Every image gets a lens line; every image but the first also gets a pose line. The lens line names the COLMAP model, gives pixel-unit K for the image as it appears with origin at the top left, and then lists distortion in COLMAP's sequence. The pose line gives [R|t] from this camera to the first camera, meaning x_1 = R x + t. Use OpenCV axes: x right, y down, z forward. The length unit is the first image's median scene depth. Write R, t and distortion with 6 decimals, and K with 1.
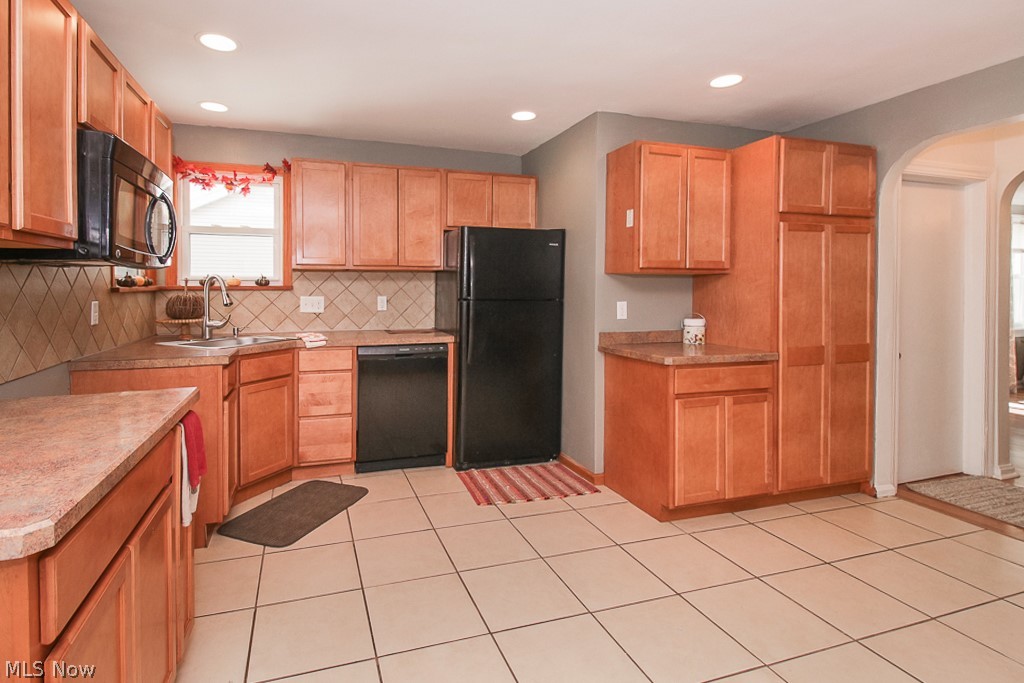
lens RADIAL K [[497.7, 0, 512.0], [0, 497.7, 300.6], [0, 0, 1]] dist [0.010046, -0.000126]
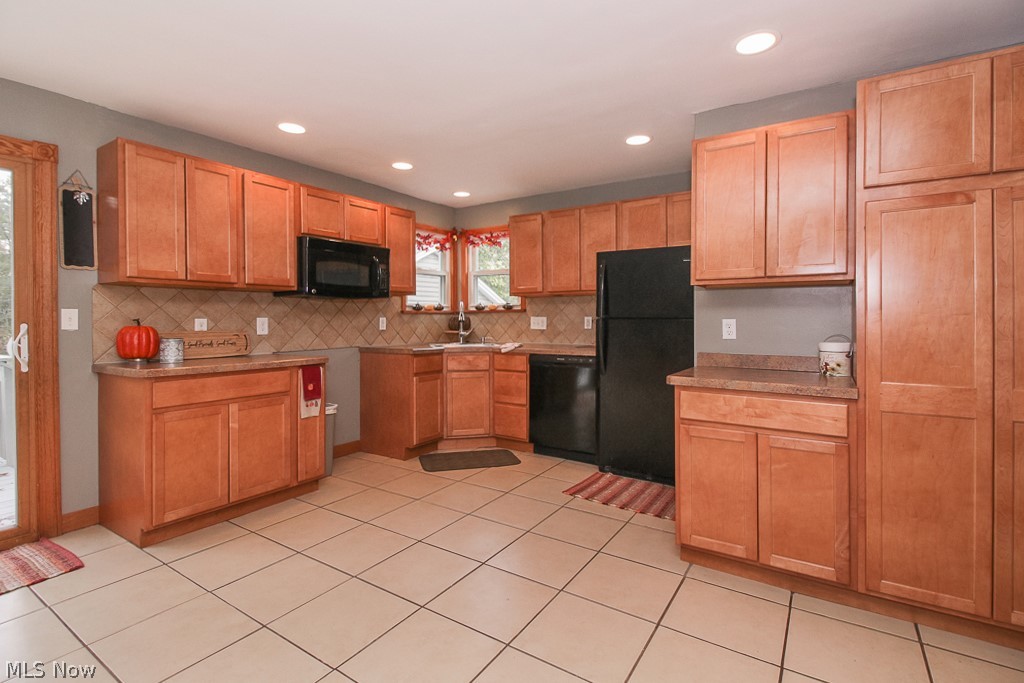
lens RADIAL K [[485.2, 0, 511.5], [0, 485.2, 323.0], [0, 0, 1]] dist [0.001502, -0.000949]
pose [[0.632959, 0.004242, -0.774173, 0.629602], [-0.014768, 0.999869, -0.006596, 0.019491], [0.774044, 0.015608, 0.632939, 0.156355]]
